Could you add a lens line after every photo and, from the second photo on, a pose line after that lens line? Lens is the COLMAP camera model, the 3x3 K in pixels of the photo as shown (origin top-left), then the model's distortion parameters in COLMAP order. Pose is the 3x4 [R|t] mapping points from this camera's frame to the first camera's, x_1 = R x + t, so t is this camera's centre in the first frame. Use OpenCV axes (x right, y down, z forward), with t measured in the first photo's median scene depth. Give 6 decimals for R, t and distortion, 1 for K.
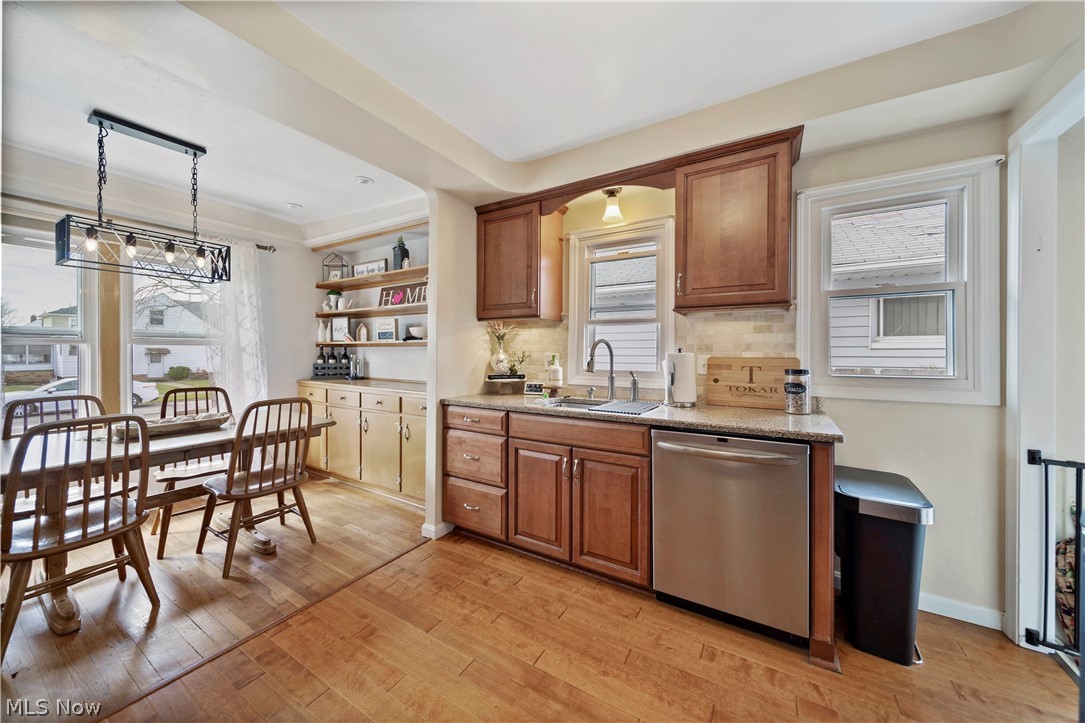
lens RADIAL K [[378.2, 0, 548.5], [0, 378.2, 353.1], [0, 0, 1]] dist [-0.000885, -0.000340]
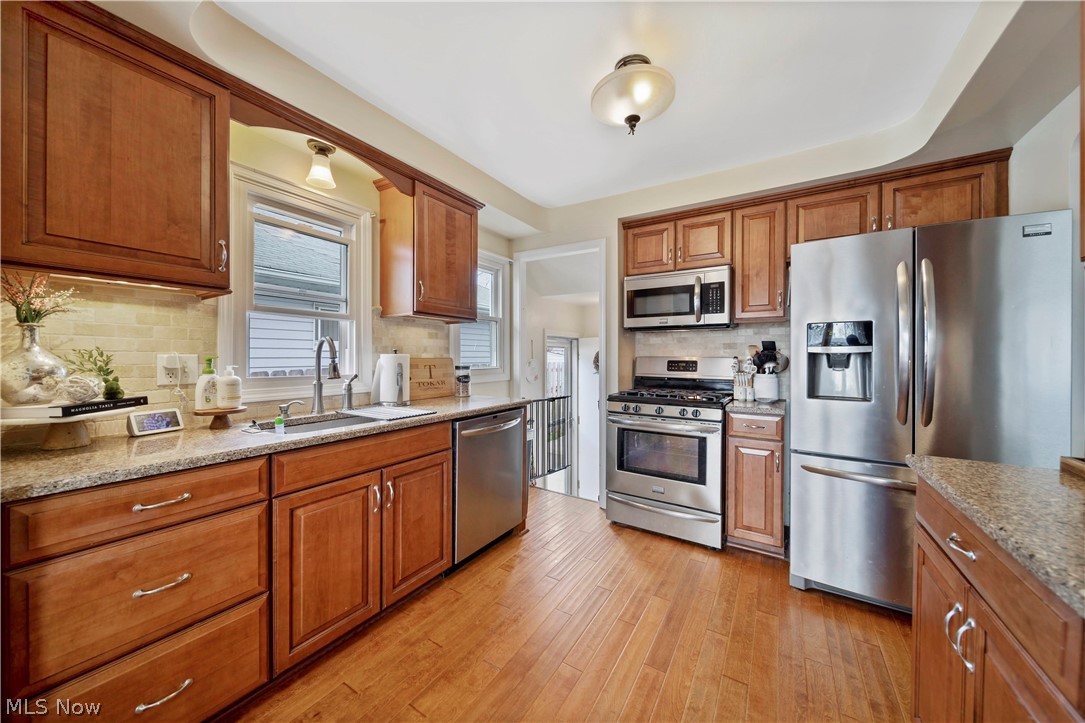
lens RADIAL K [[378.2, 0, 546.6], [0, 378.2, 358.7], [0, 0, 1]] dist [-0.000885, -0.000340]
pose [[0.023370, -0.009659, 0.999680, -0.691153], [-0.002125, 0.999951, 0.009711, 0.001130], [-0.999725, -0.002352, 0.023348, 0.582911]]
